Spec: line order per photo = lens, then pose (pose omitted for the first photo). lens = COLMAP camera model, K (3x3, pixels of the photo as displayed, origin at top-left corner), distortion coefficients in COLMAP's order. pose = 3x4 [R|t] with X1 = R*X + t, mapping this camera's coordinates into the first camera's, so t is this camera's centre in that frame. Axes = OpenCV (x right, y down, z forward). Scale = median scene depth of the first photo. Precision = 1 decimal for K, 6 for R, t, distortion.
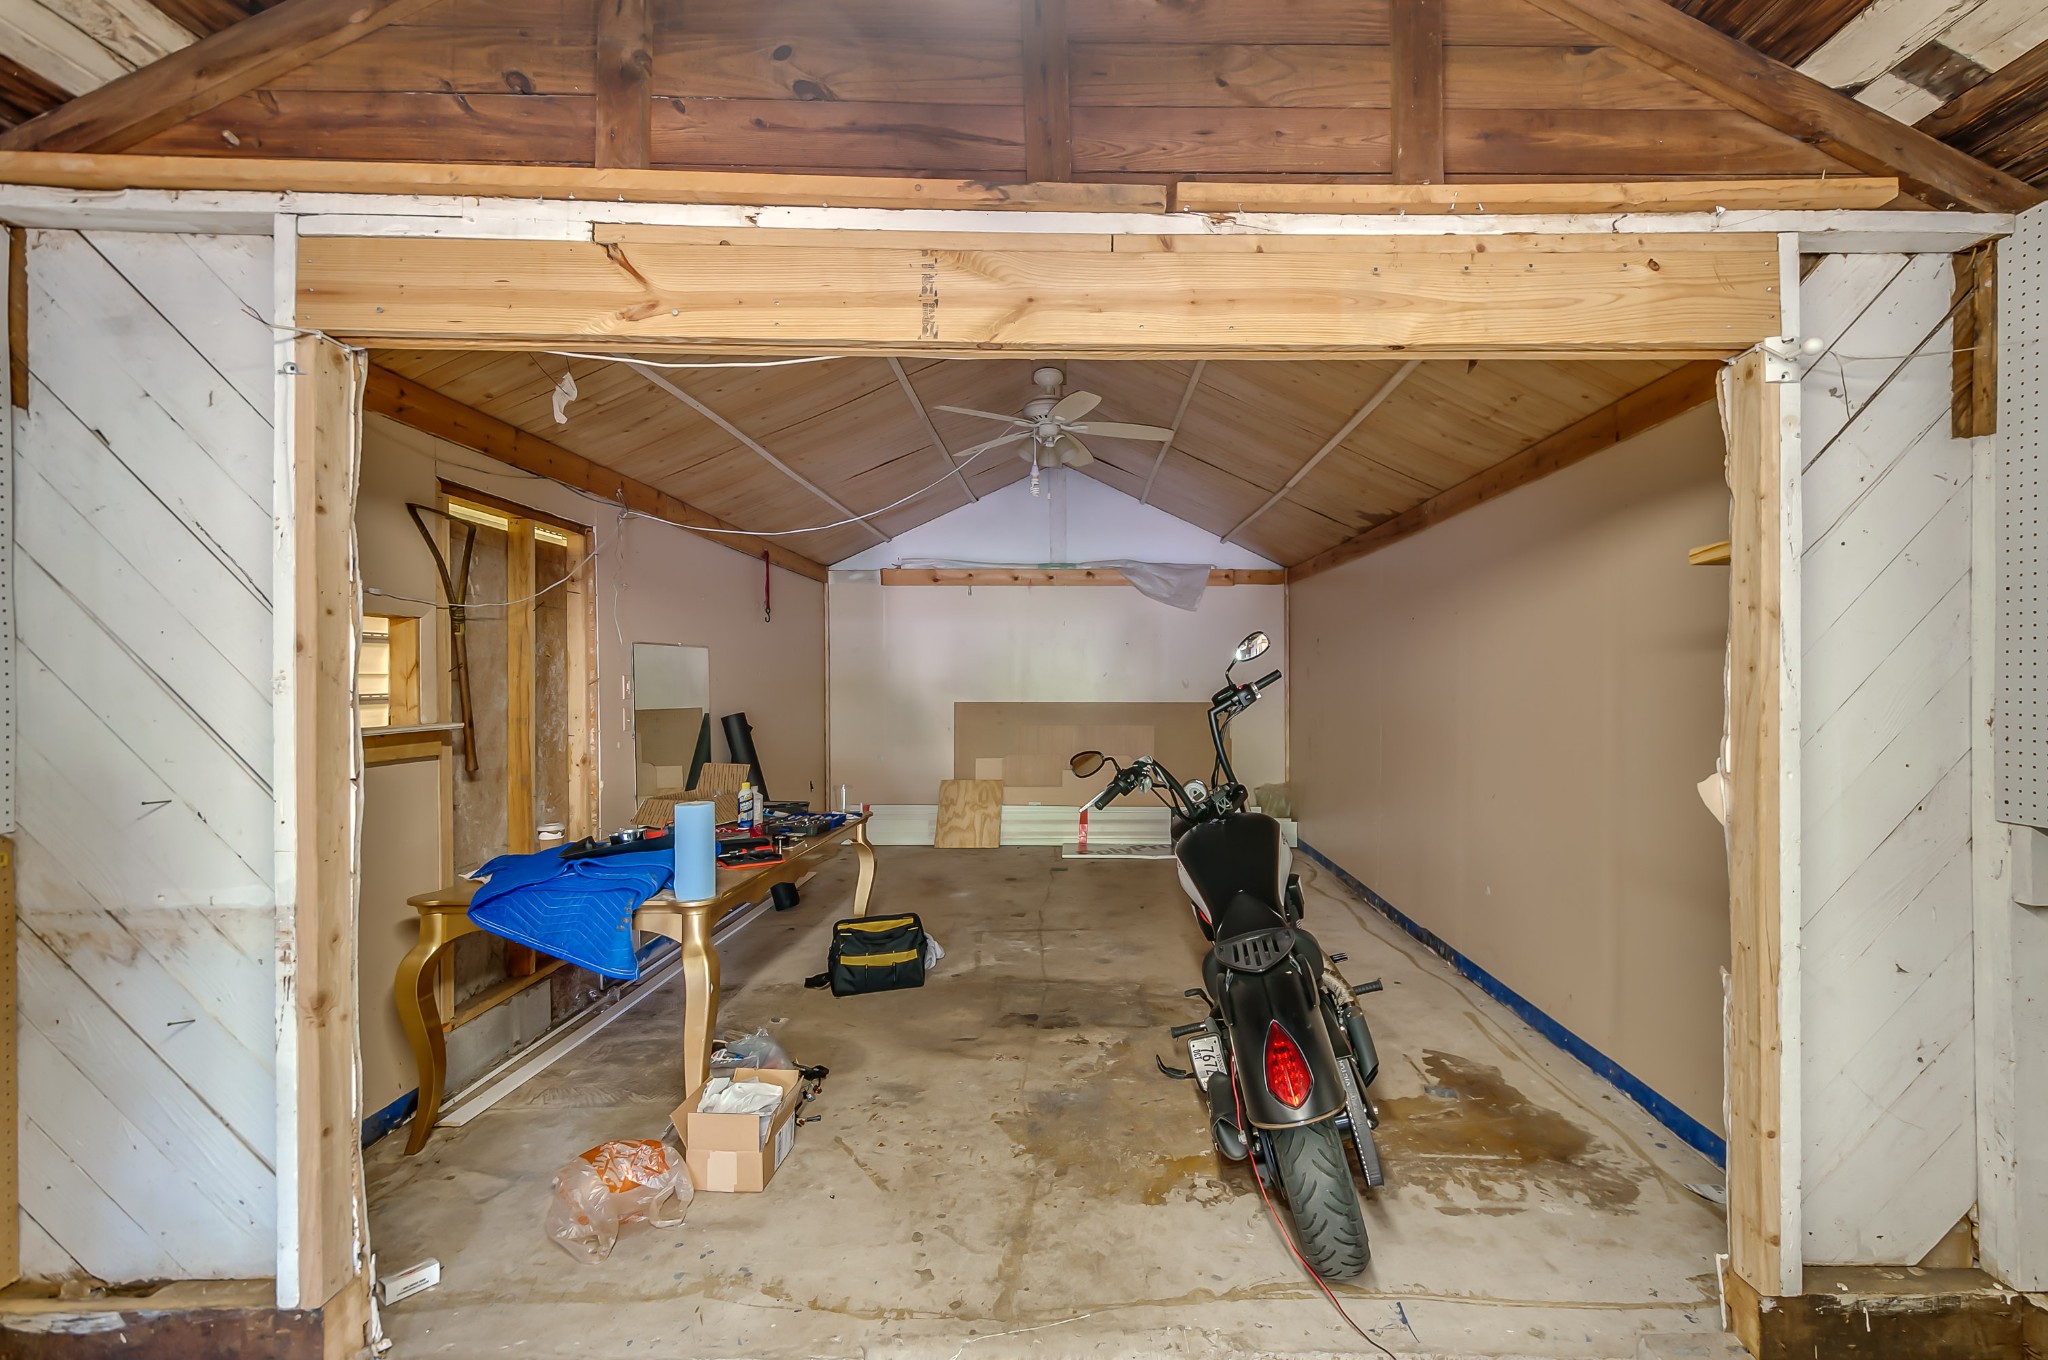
lens RADIAL K [[890.5, 0, 1094.8], [0, 890.5, 682.9], [0, 0, 1]] dist [0.003365, 0.000202]
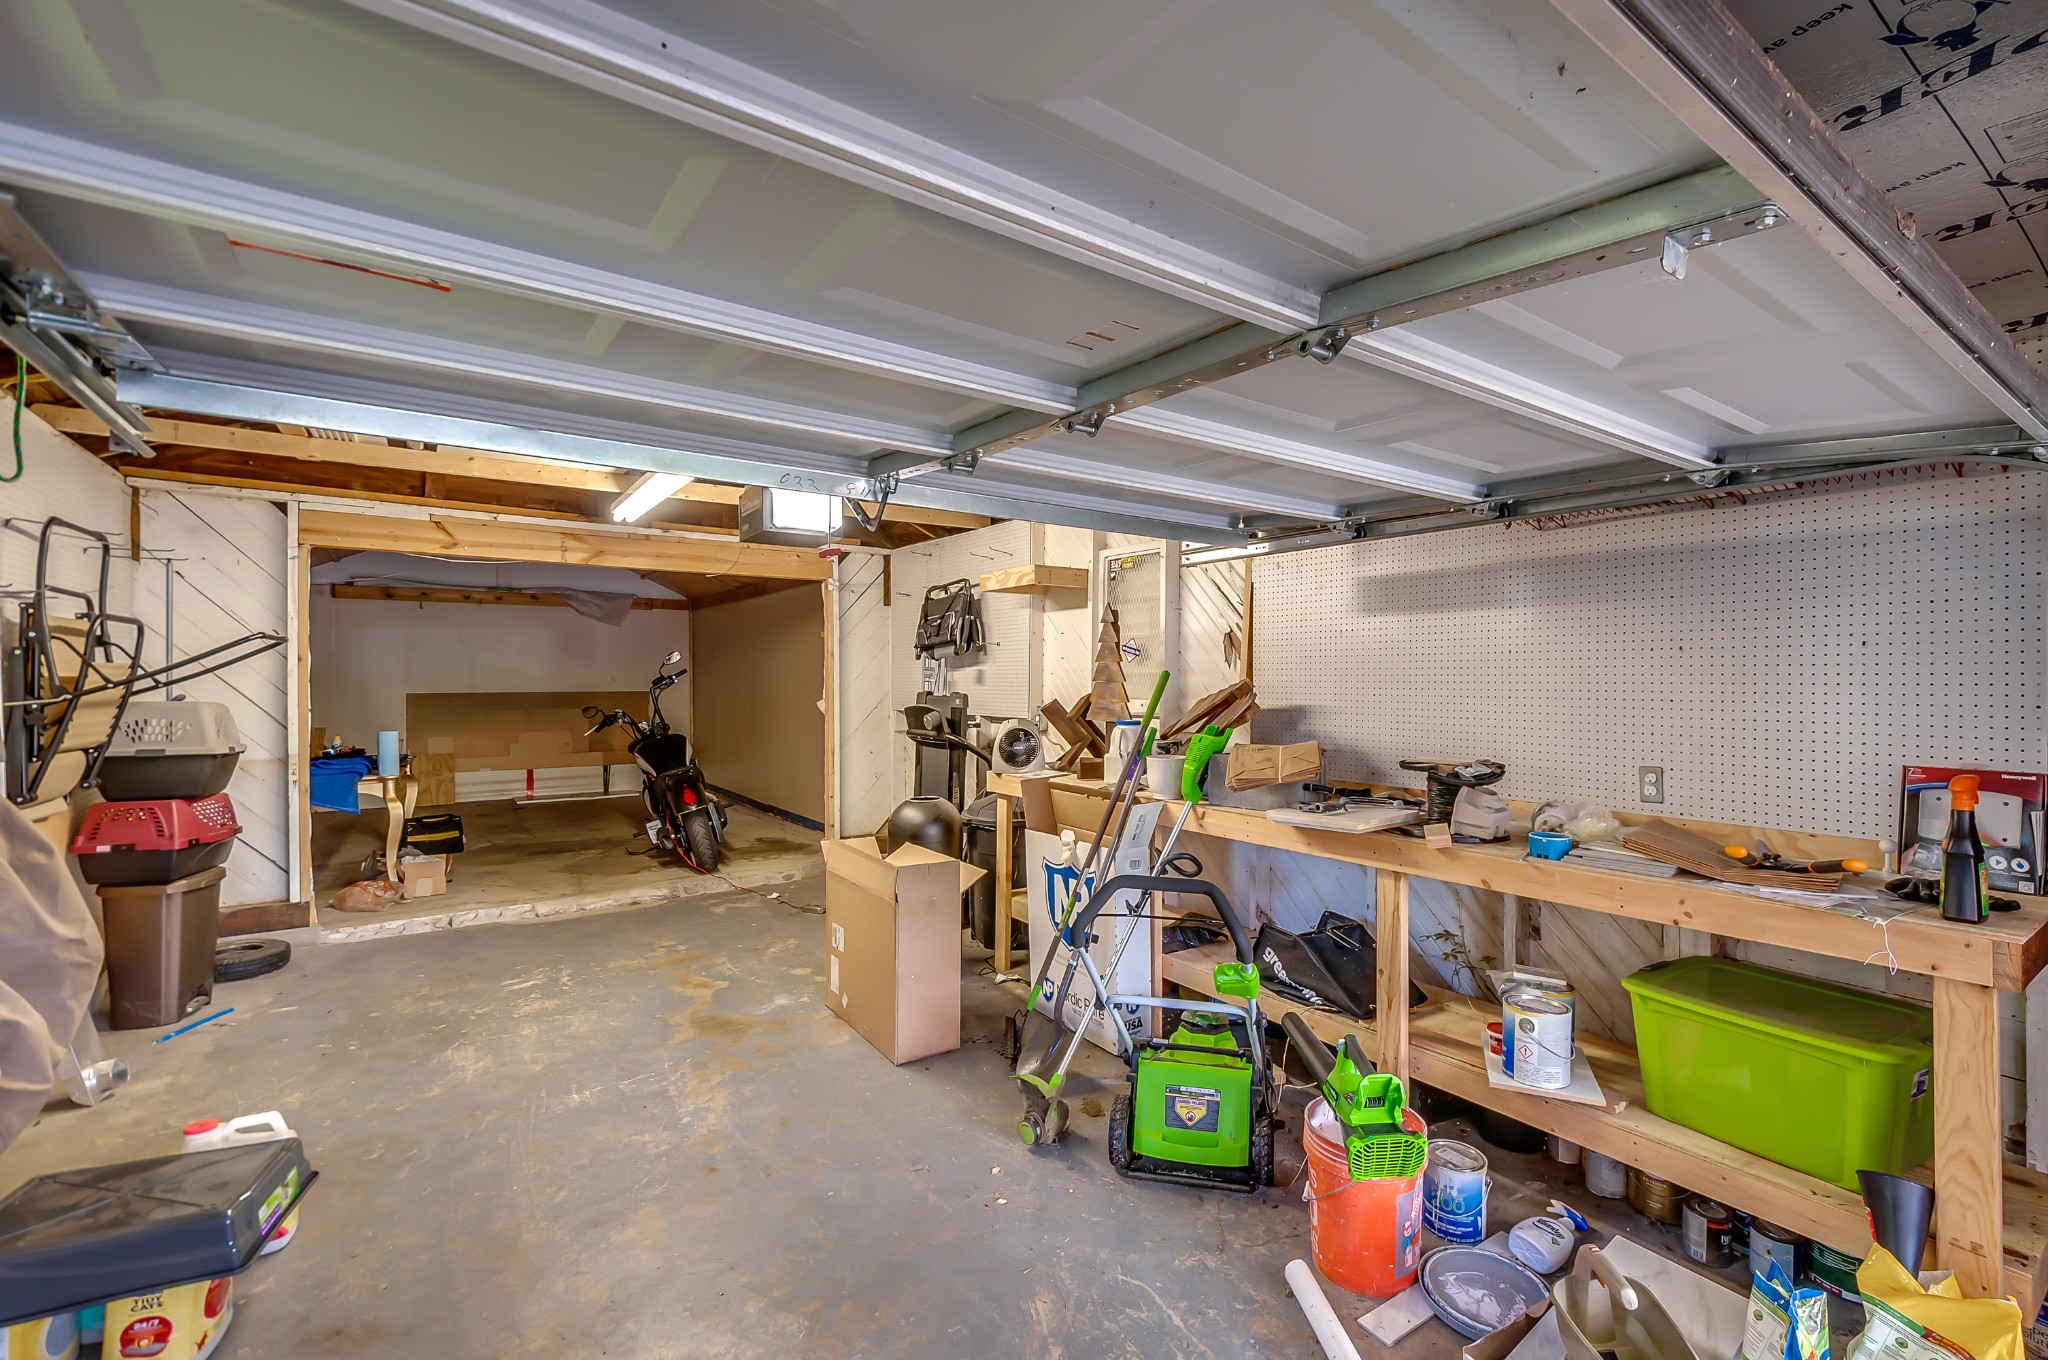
lens RADIAL K [[890.5, 0, 1094.8], [0, 890.5, 682.9], [0, 0, 1]] dist [0.003365, 0.000202]
pose [[0.805061, -0.005151, 0.593169, -0.293679], [0.004351, 0.999987, 0.002780, 0.018709], [-0.593176, 0.000343, 0.805073, -1.409909]]
